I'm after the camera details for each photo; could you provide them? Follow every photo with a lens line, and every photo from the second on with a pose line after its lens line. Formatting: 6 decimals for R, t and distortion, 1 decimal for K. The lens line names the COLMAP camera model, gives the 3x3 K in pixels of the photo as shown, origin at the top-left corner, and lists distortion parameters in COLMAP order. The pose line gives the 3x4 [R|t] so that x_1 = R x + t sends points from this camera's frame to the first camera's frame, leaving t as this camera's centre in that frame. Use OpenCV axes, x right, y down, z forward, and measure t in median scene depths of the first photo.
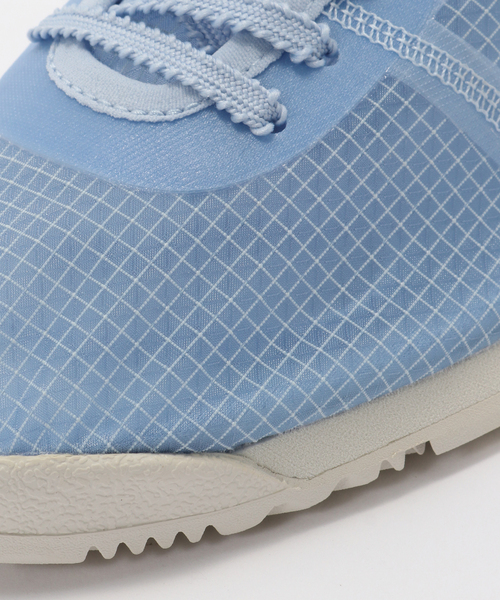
lens RADIAL K [[1613.4, 0, 251.1], [0, 1613.4, 300.2], [0, 0, 1]] dist [0.093420, 0.000000]
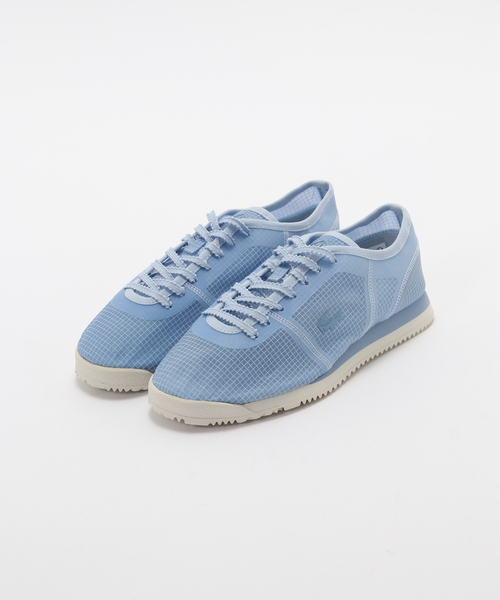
lens RADIAL K [[1194.3, 0, 250.3], [0, 1194.3, 300.6], [0, 0, 1]] dist [-0.001959, 0.000000]
pose [[0.994992, 0.085459, 0.051850, -0.190777], [-0.076213, 0.984223, -0.159680, 0.345989], [-0.064678, 0.154928, 0.985806, -2.451383]]
